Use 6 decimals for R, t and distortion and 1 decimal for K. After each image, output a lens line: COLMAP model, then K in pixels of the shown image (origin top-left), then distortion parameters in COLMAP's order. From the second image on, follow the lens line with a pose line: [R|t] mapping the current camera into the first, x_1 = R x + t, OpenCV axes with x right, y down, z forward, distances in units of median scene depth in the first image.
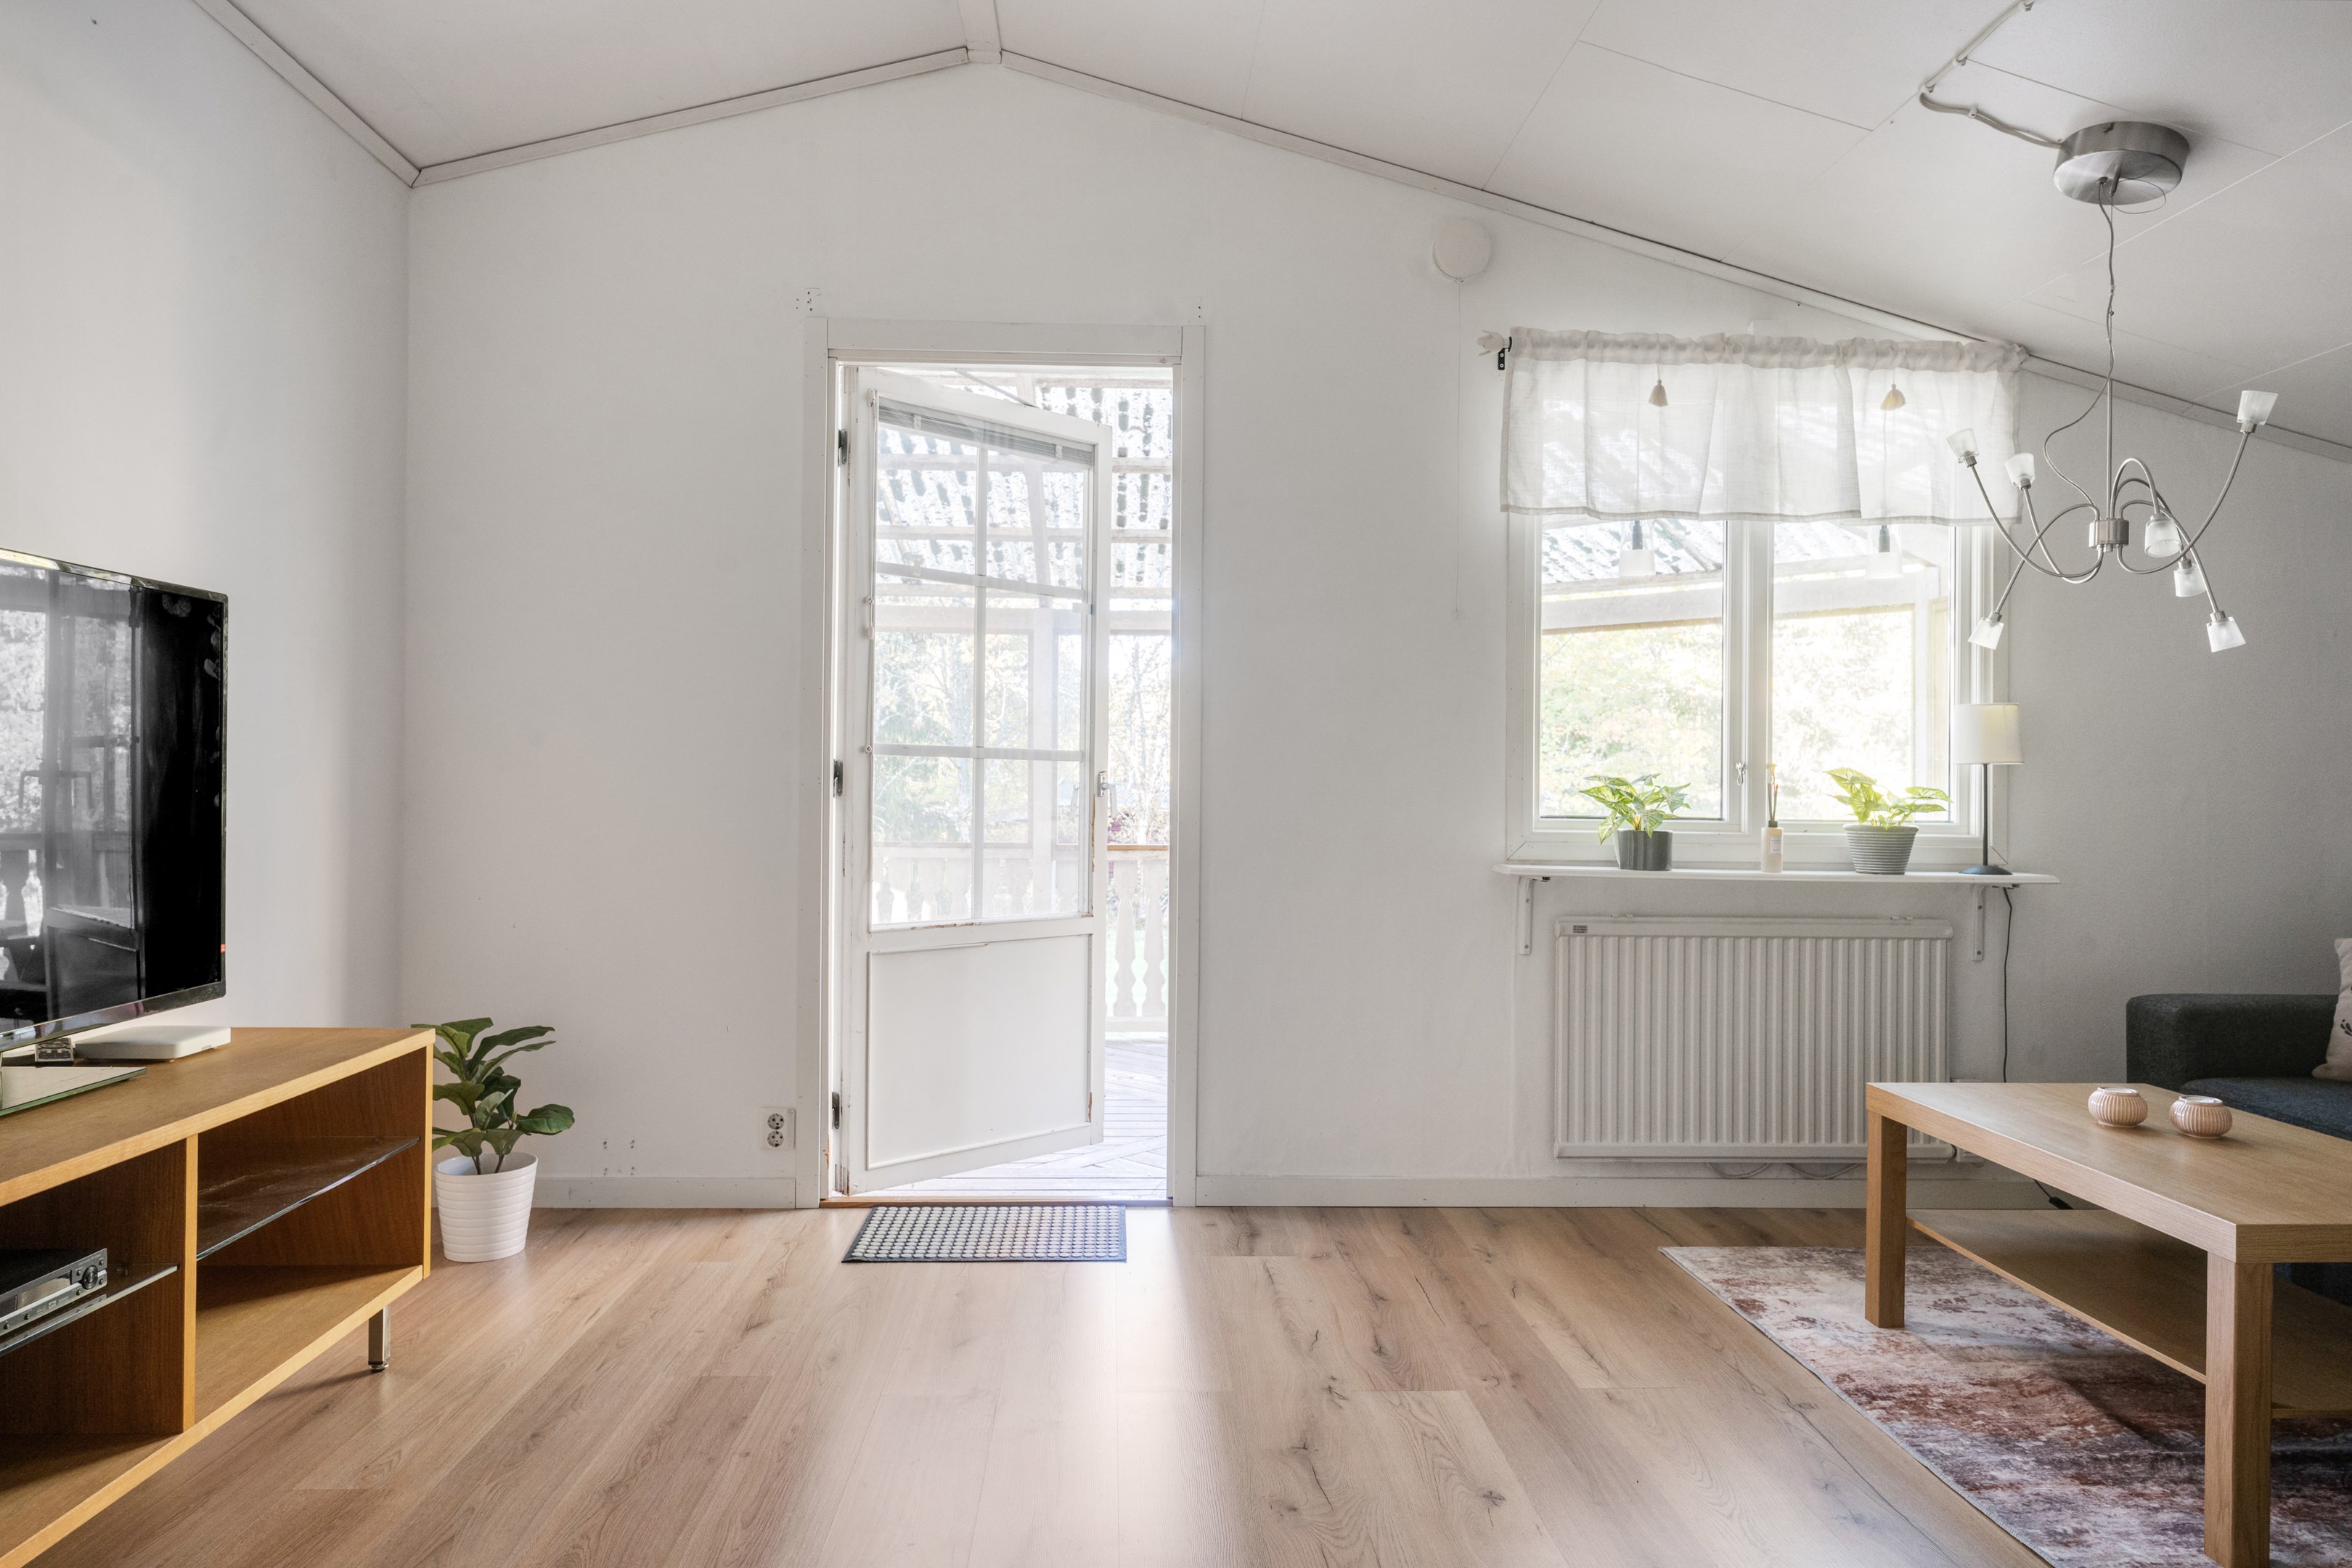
lens RADIAL K [[1478.9, 0, 1178.7], [0, 1478.9, 795.2], [0, 0, 1]] dist [0.001654, 0.002058]
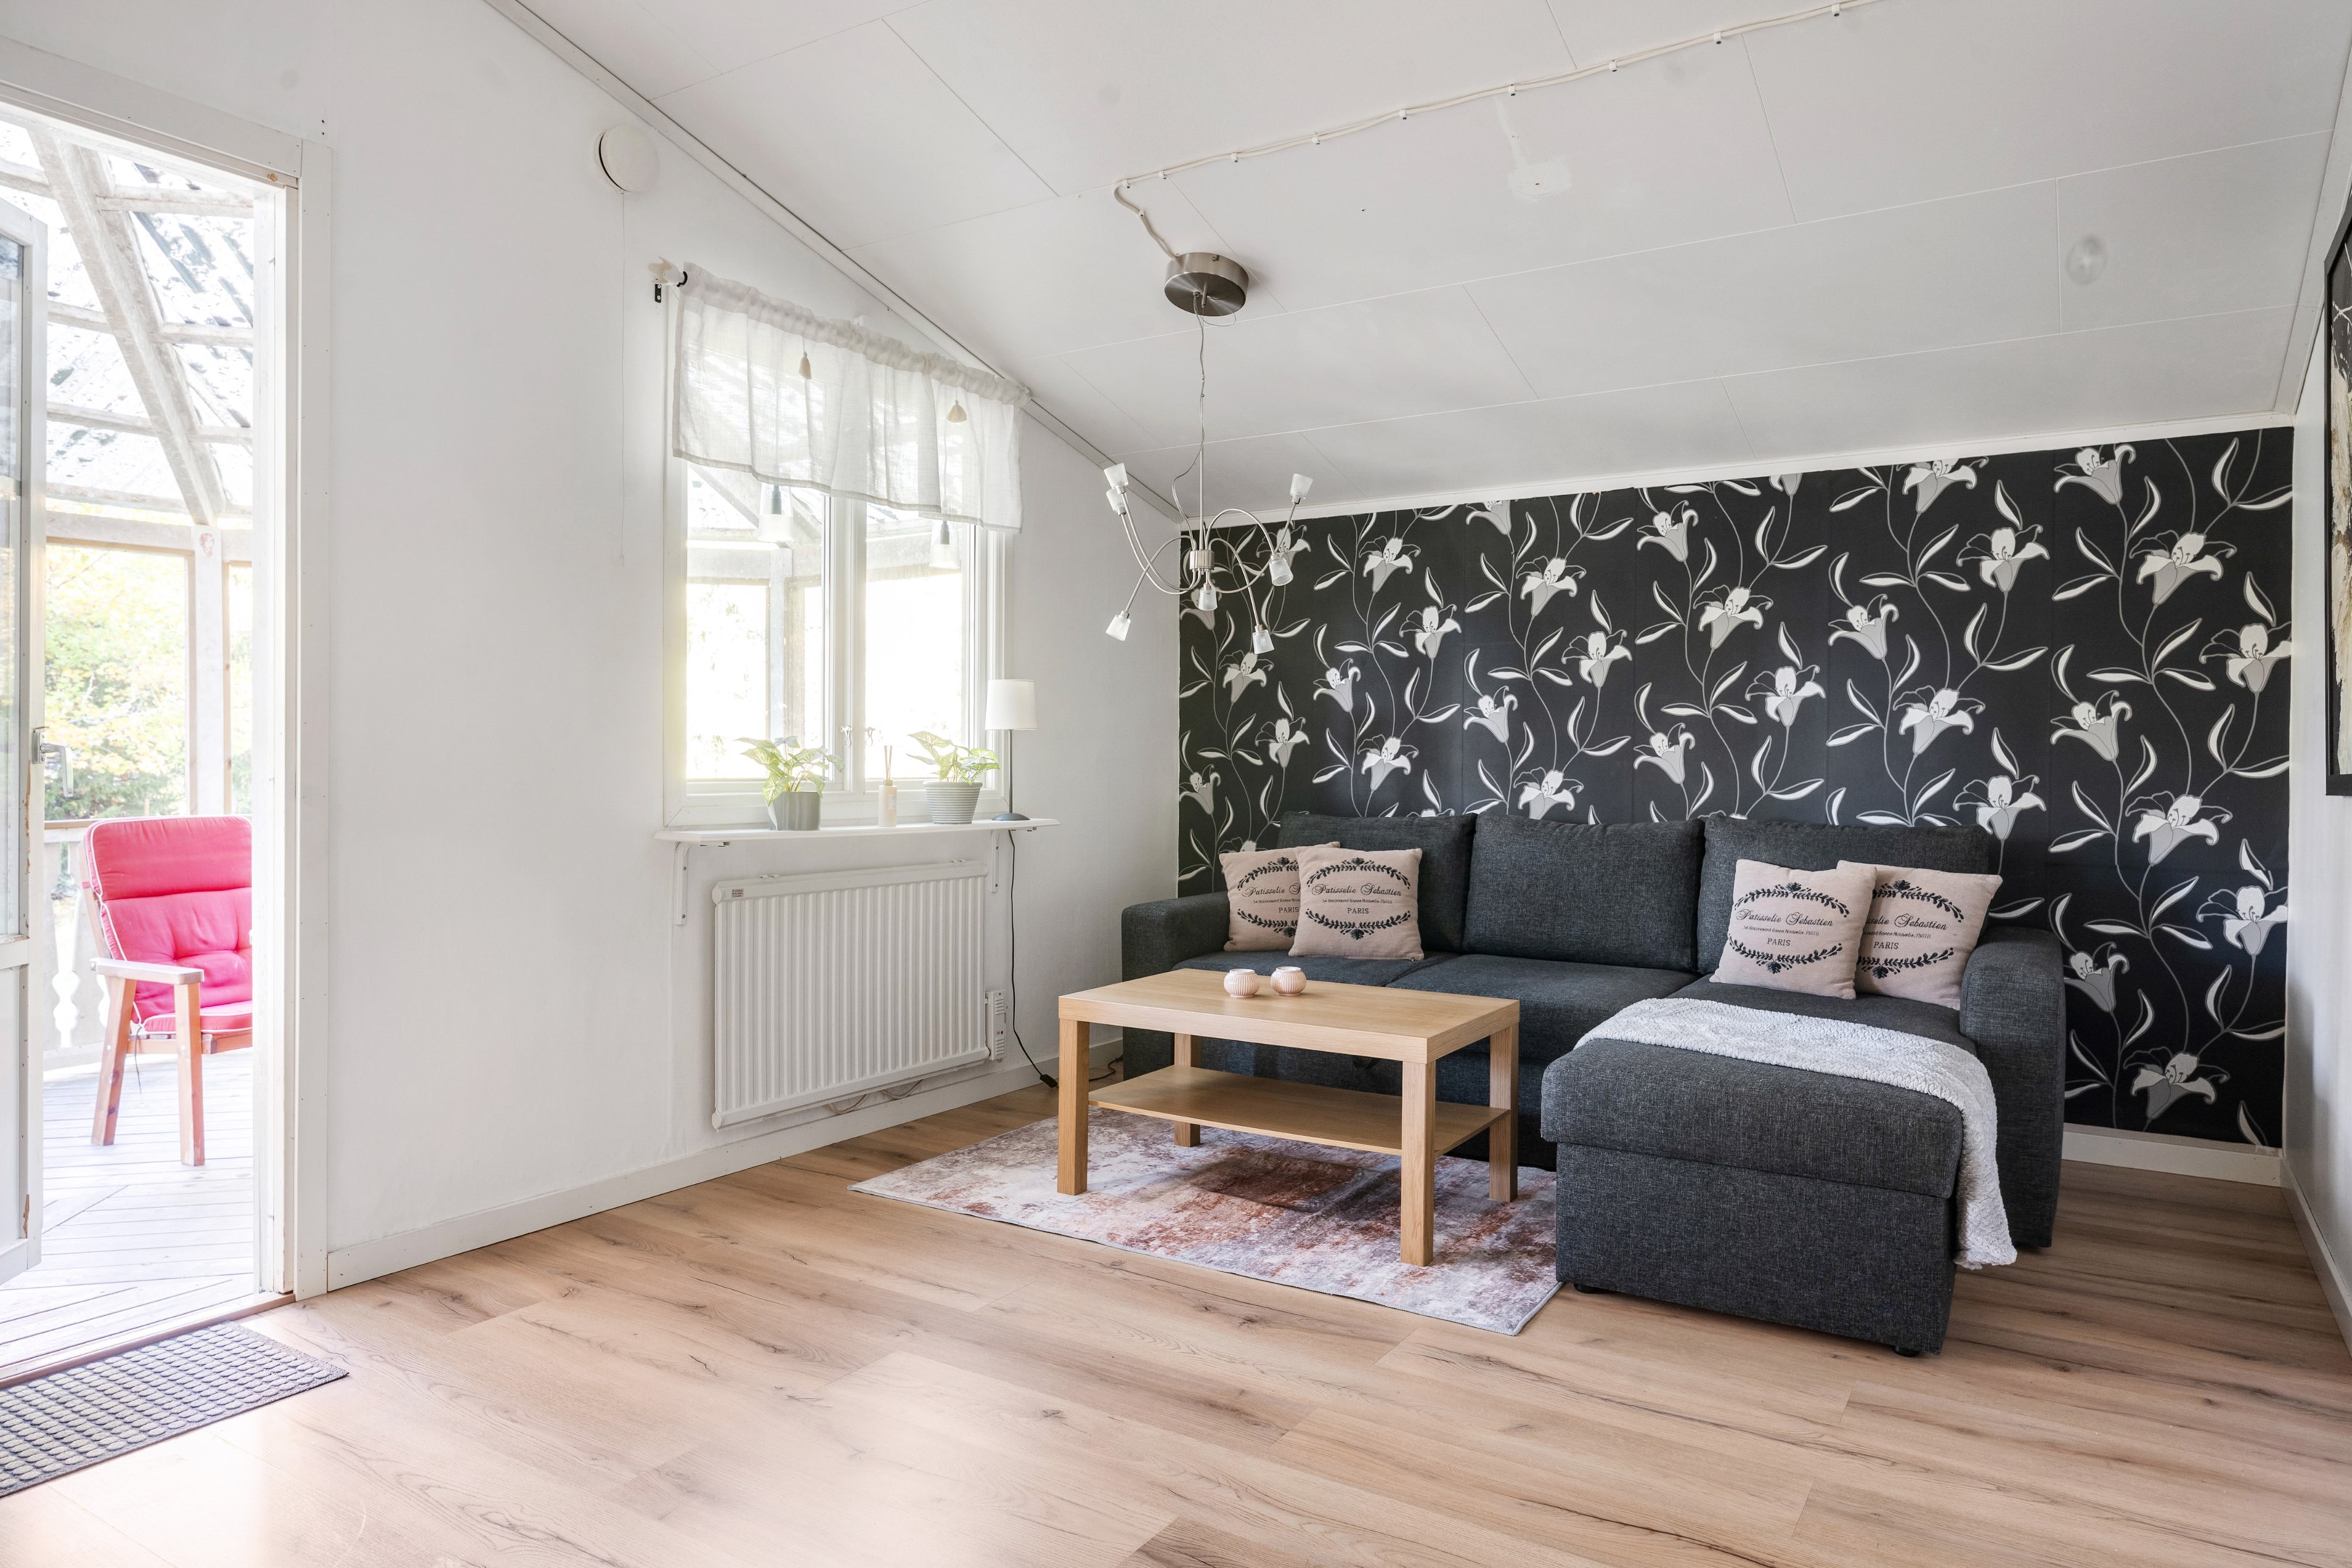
lens RADIAL K [[1497.5, 0, 1176.0], [0, 1497.5, 784.0], [0, 0, 1]] dist [-0.005123, 0.001148]
pose [[0.550737, -0.021362, 0.834405, -0.404522], [0.002331, 0.999708, 0.024055, -0.005727], [-0.834676, -0.011303, 0.550626, 0.209164]]
